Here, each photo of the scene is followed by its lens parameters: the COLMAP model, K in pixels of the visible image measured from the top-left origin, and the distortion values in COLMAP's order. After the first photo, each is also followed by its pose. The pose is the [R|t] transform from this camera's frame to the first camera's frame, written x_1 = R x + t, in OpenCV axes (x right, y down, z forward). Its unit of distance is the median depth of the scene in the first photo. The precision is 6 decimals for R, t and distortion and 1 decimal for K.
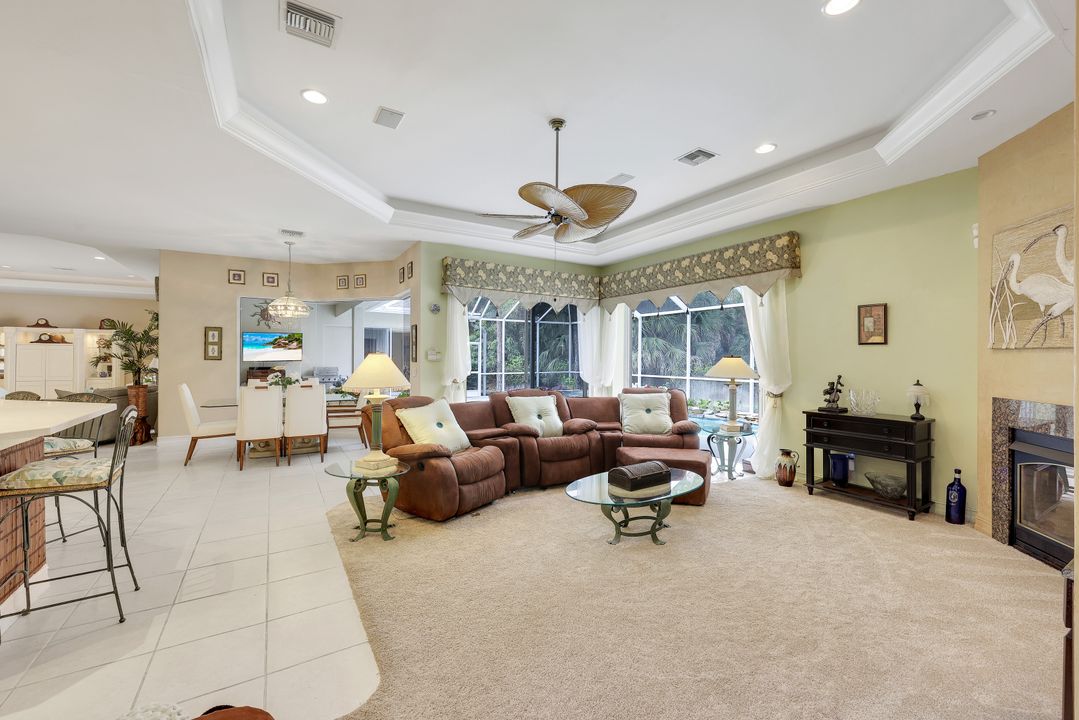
lens RADIAL K [[439.0, 0, 540.0], [0, 439.0, 354.7], [0, 0, 1]] dist [0.000855, 0.000018]
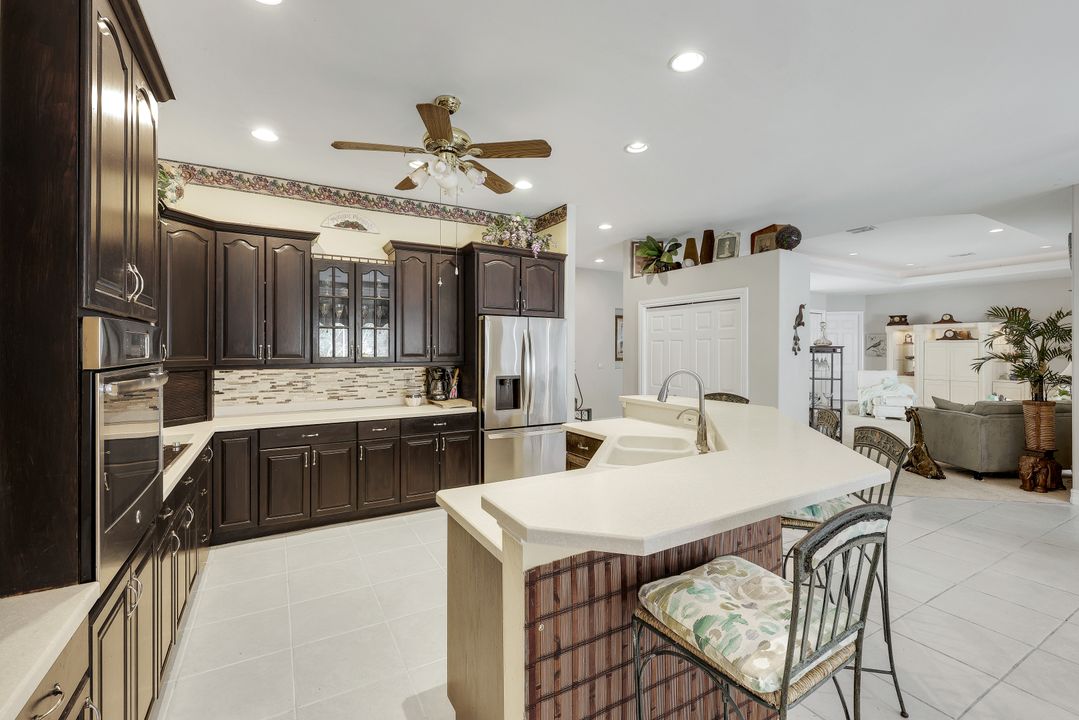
lens RADIAL K [[465.8, 0, 535.3], [0, 465.8, 349.7], [0, 0, 1]] dist [0.000815, -0.000002]
pose [[-0.035152, -0.004538, -0.999372, -0.179499], [0.004147, 0.999980, -0.004686, -0.008469], [0.999373, -0.004309, -0.035132, 0.259645]]
